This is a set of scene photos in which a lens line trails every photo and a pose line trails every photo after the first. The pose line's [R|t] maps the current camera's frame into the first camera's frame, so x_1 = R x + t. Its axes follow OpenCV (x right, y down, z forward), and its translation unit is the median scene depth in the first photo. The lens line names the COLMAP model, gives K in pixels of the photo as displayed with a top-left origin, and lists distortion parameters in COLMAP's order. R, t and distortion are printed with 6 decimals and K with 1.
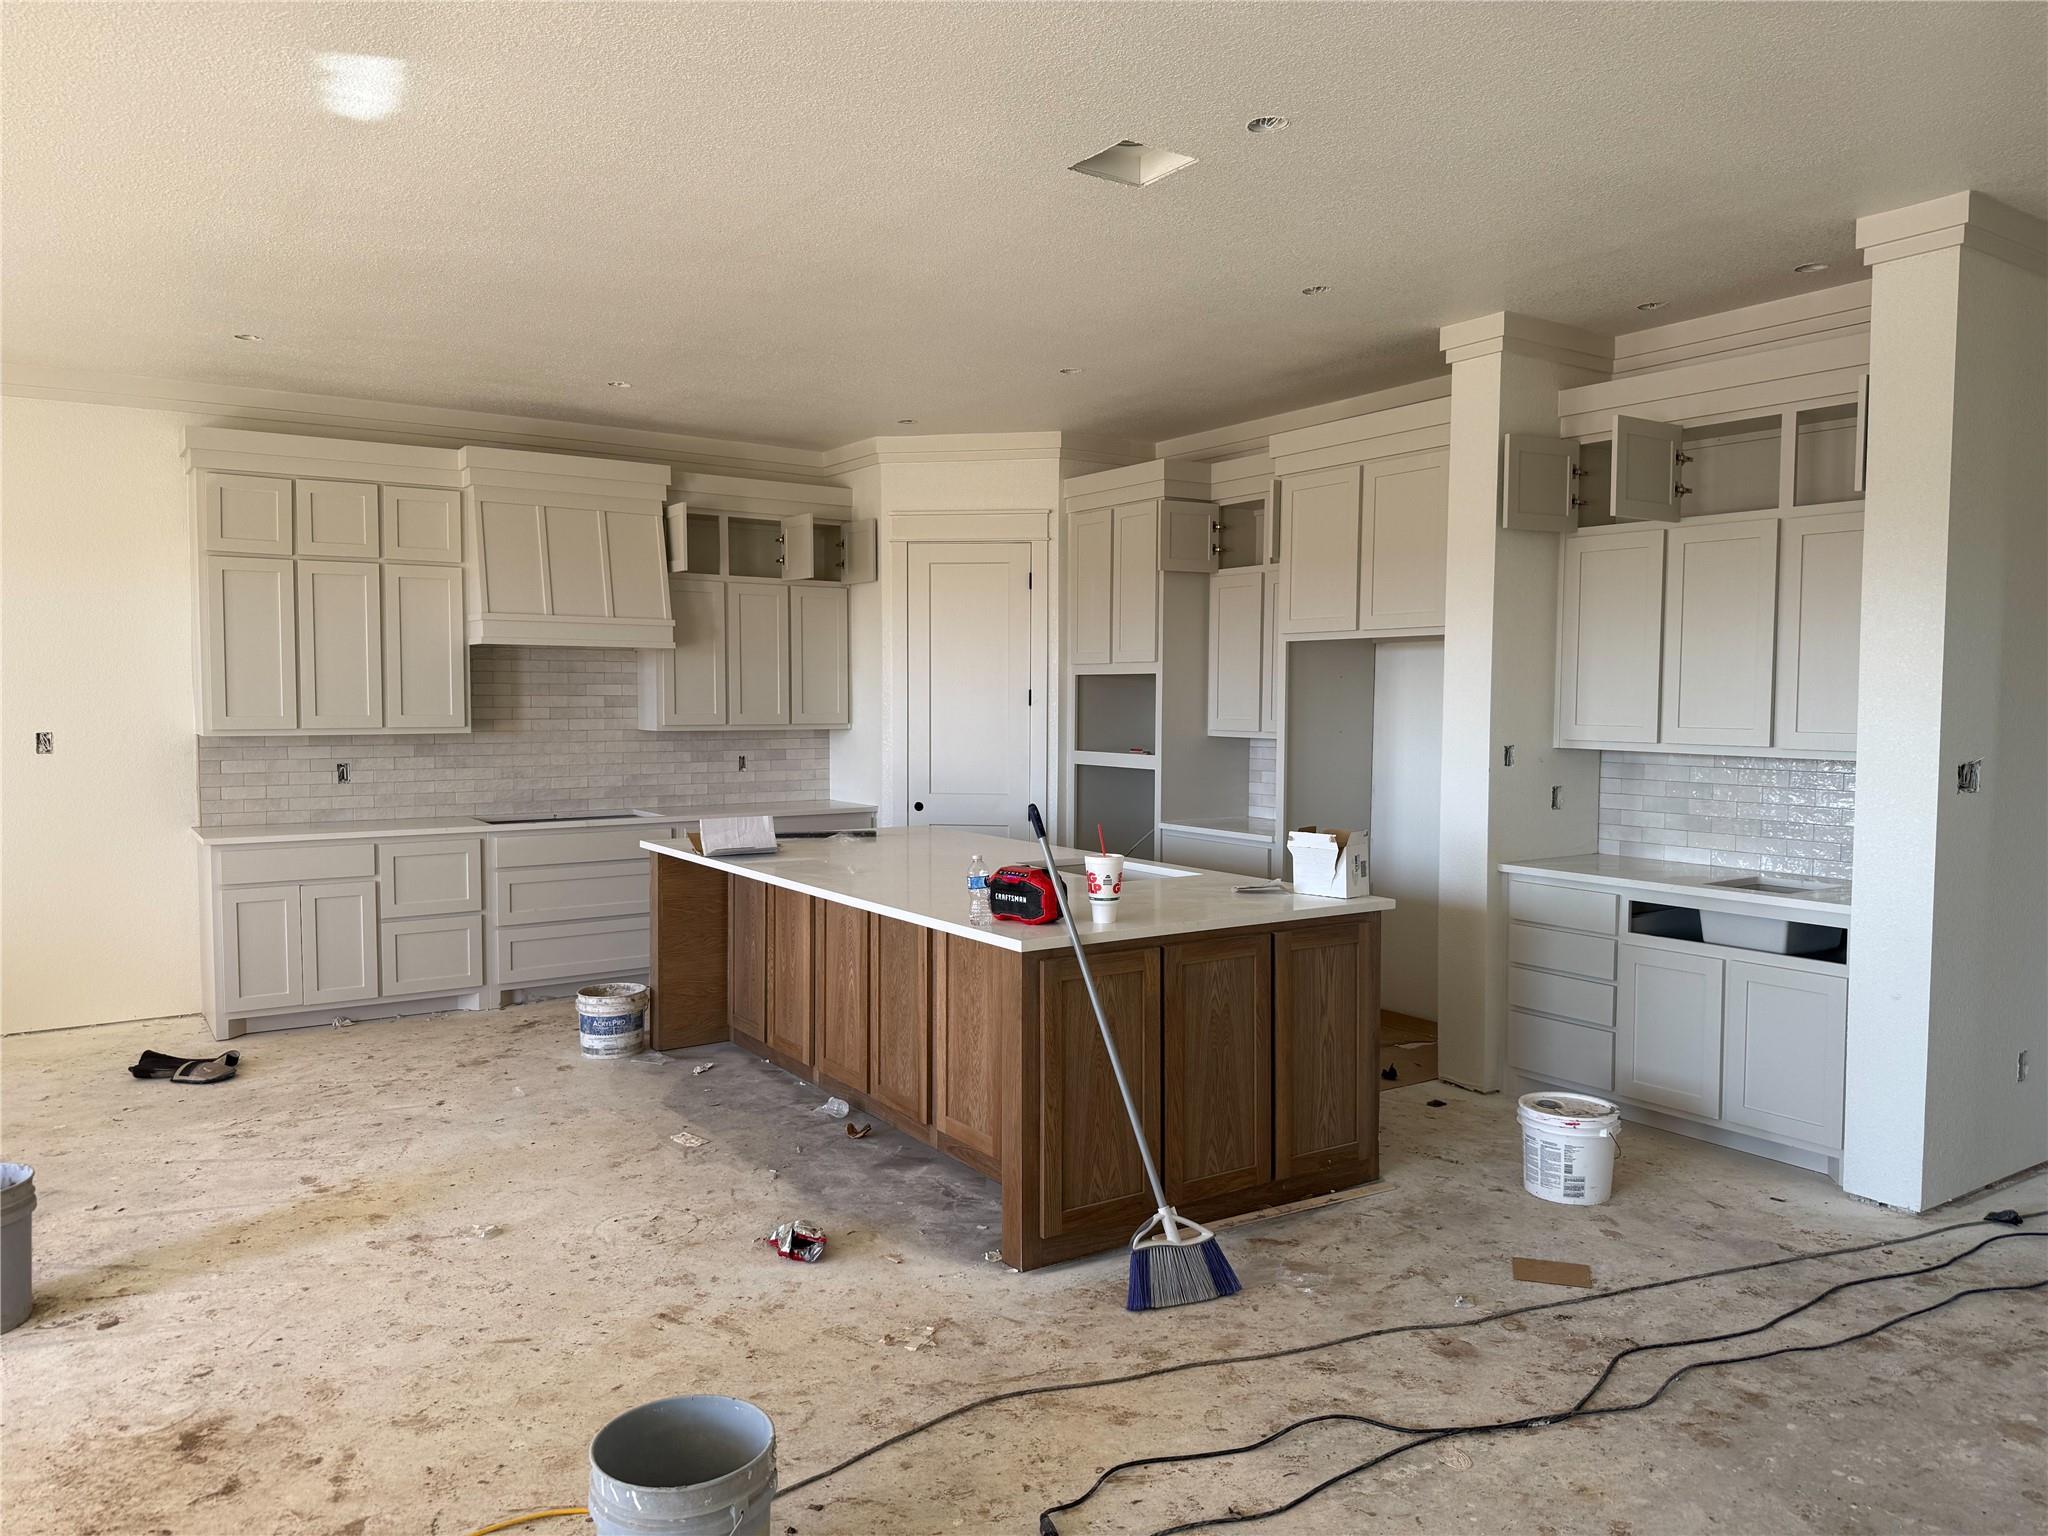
lens RADIAL K [[1452.8, 0, 1025.5], [0, 1452.8, 773.7], [0, 0, 1]] dist [0.009142, 0.002266]
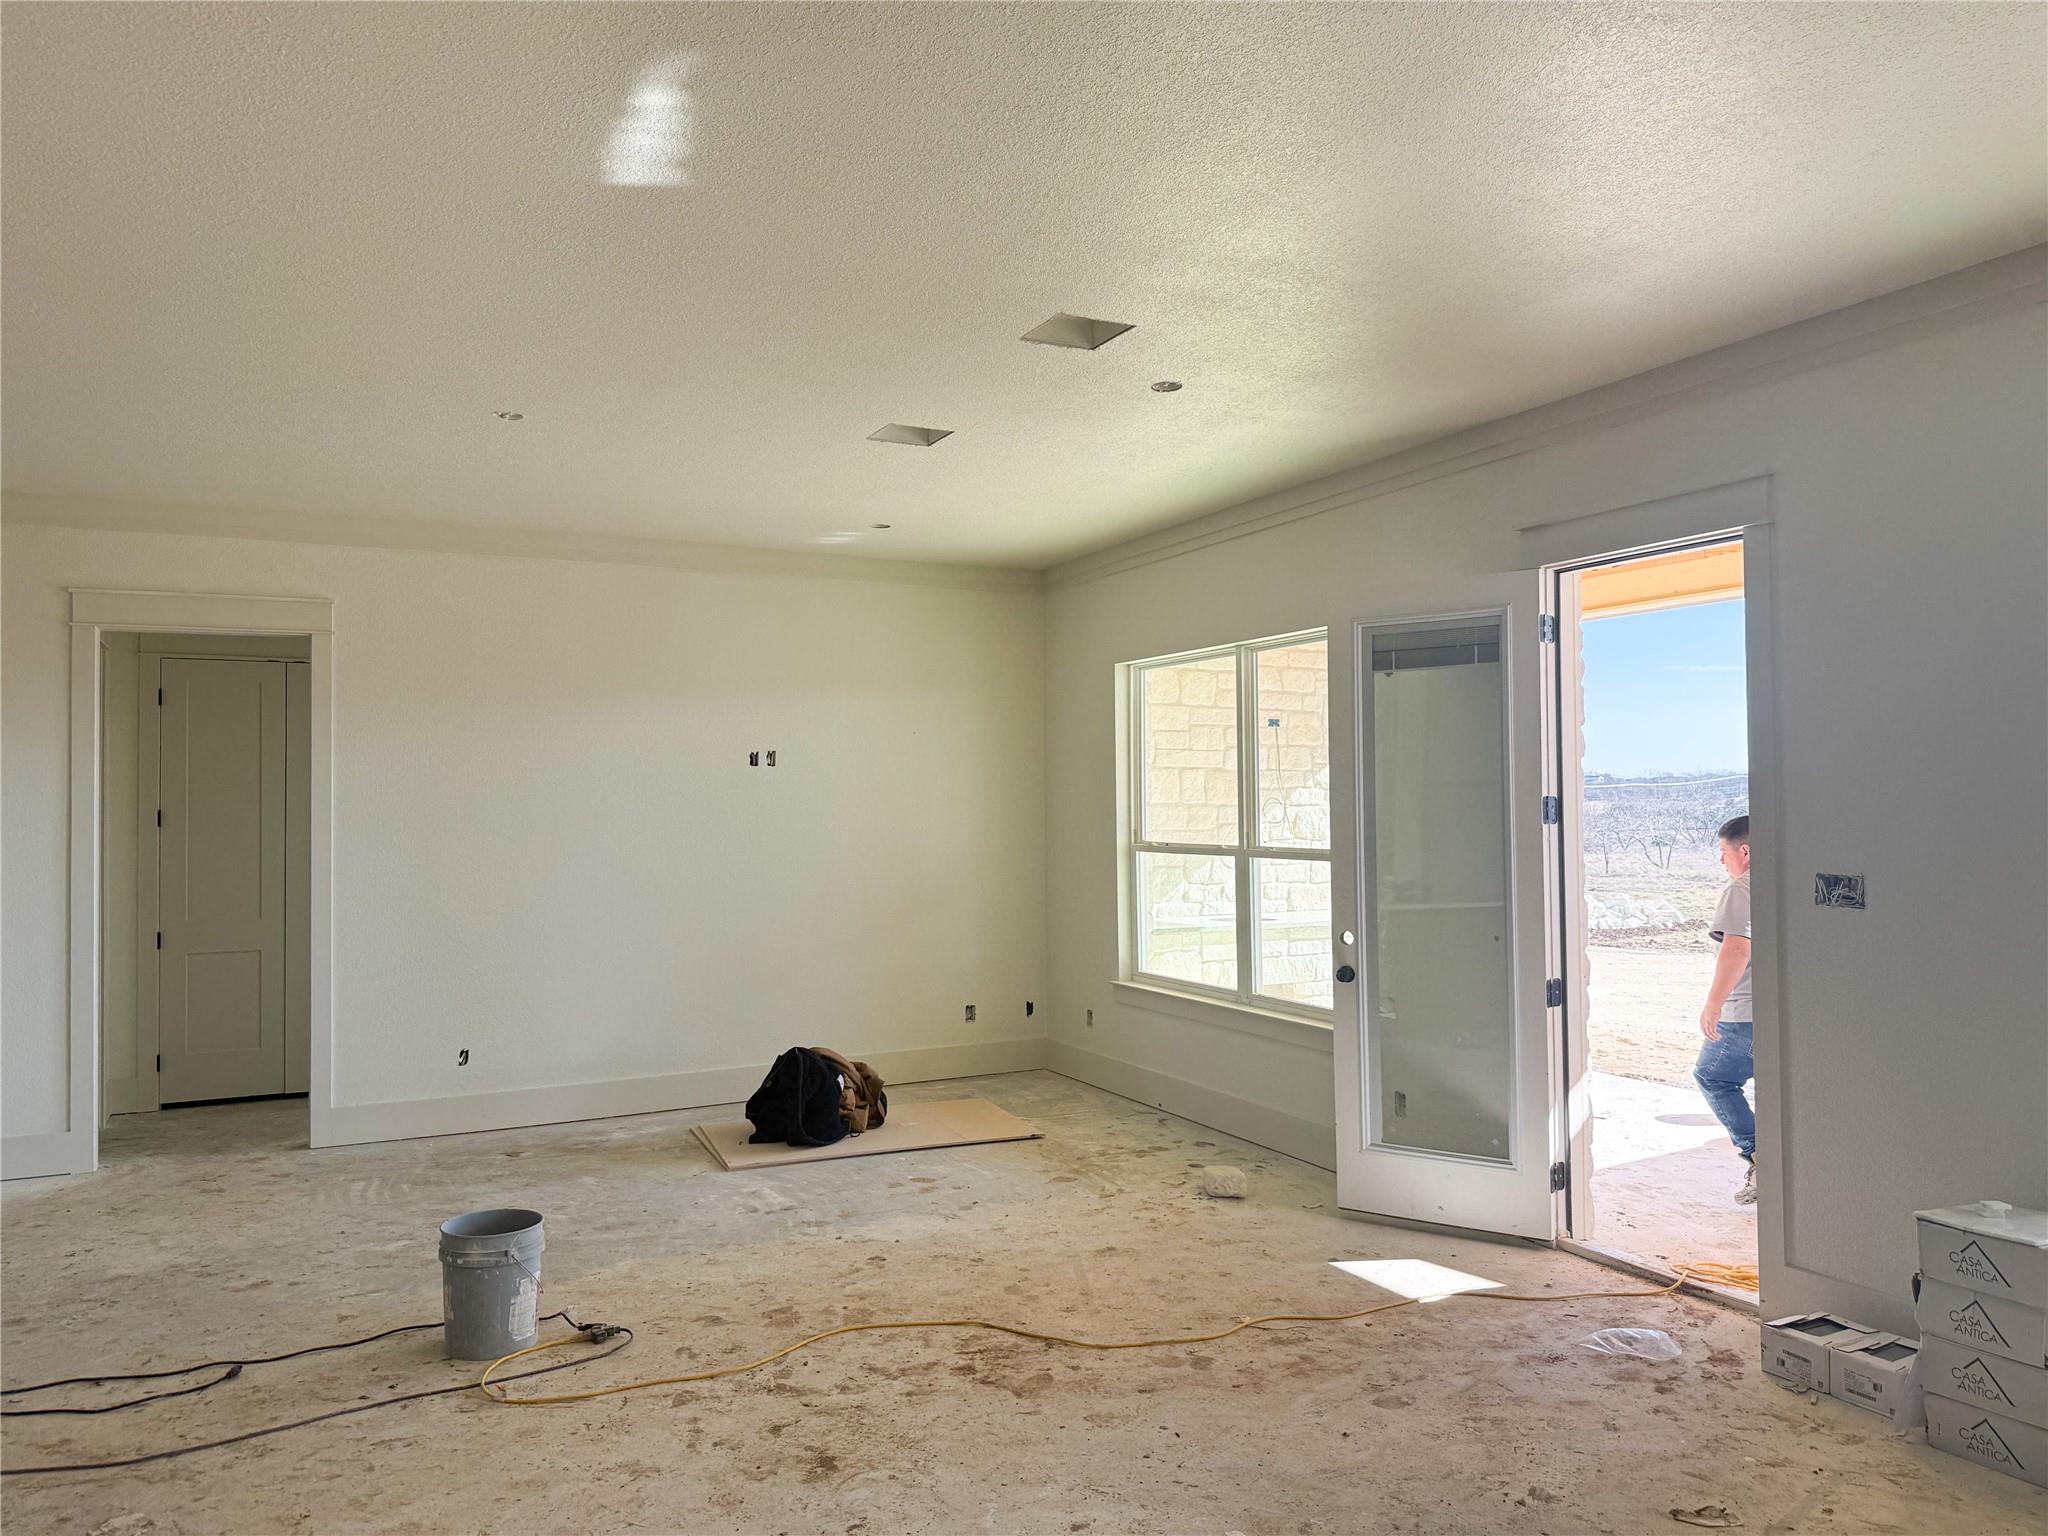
lens RADIAL K [[1452.8, 0, 1022.9], [0, 1452.8, 770.4], [0, 0, 1]] dist [0.009142, 0.002266]
pose [[-0.992081, 0.017826, 0.124328, -0.857968], [0.023744, 0.998646, 0.046283, -0.132802], [-0.123335, 0.048869, -0.991161, 2.044221]]
